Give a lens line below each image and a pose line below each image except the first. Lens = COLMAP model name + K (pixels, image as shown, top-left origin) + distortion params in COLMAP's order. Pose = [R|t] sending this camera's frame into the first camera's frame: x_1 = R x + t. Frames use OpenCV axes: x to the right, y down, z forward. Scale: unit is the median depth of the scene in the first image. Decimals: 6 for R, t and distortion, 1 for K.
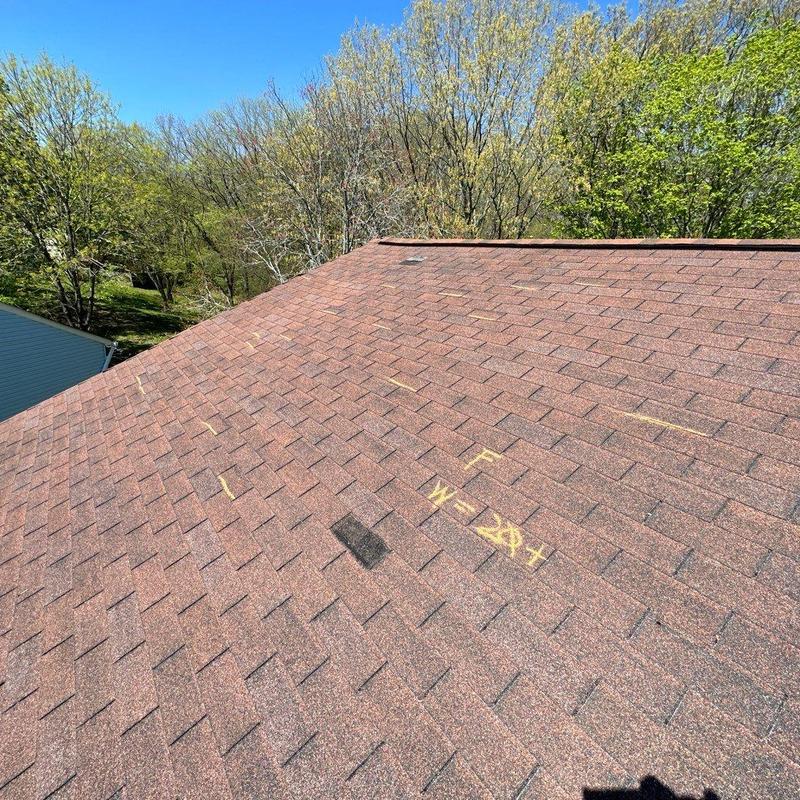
lens RADIAL K [[416.4, 0, 400.0], [0, 416.4, 400.0], [0, 0, 1]] dist [-0.001767, 0.000615]
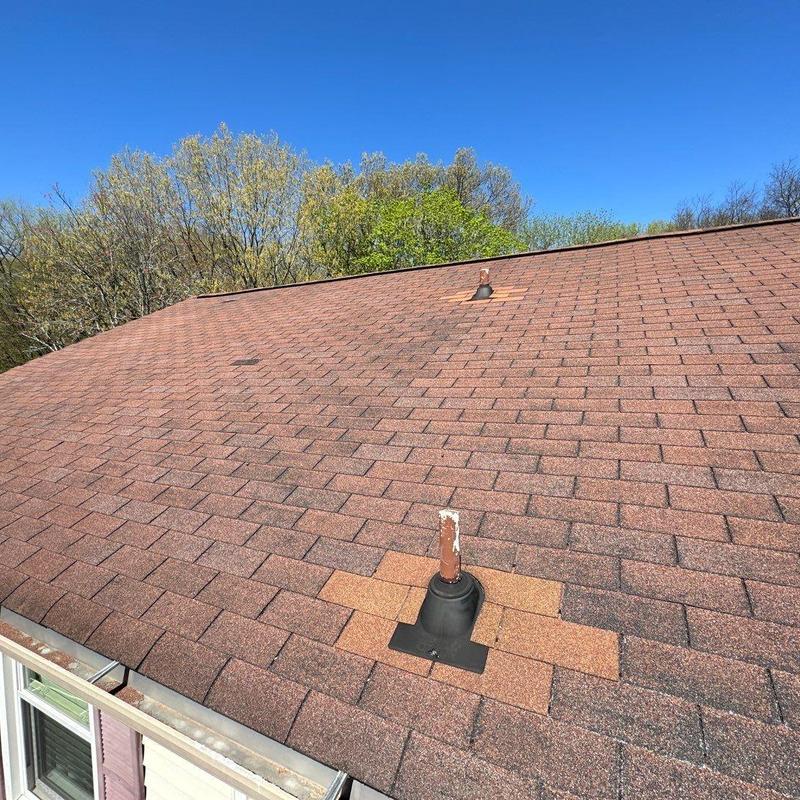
lens RADIAL K [[416.4, 0, 400.0], [0, 416.4, 400.0], [0, 0, 1]] dist [-0.001767, 0.000615]
pose [[0.886965, -0.119753, 0.446040, -0.036070], [0.215547, 0.961497, -0.170478, 0.108935], [-0.408451, 0.247350, 0.878627, -0.134438]]
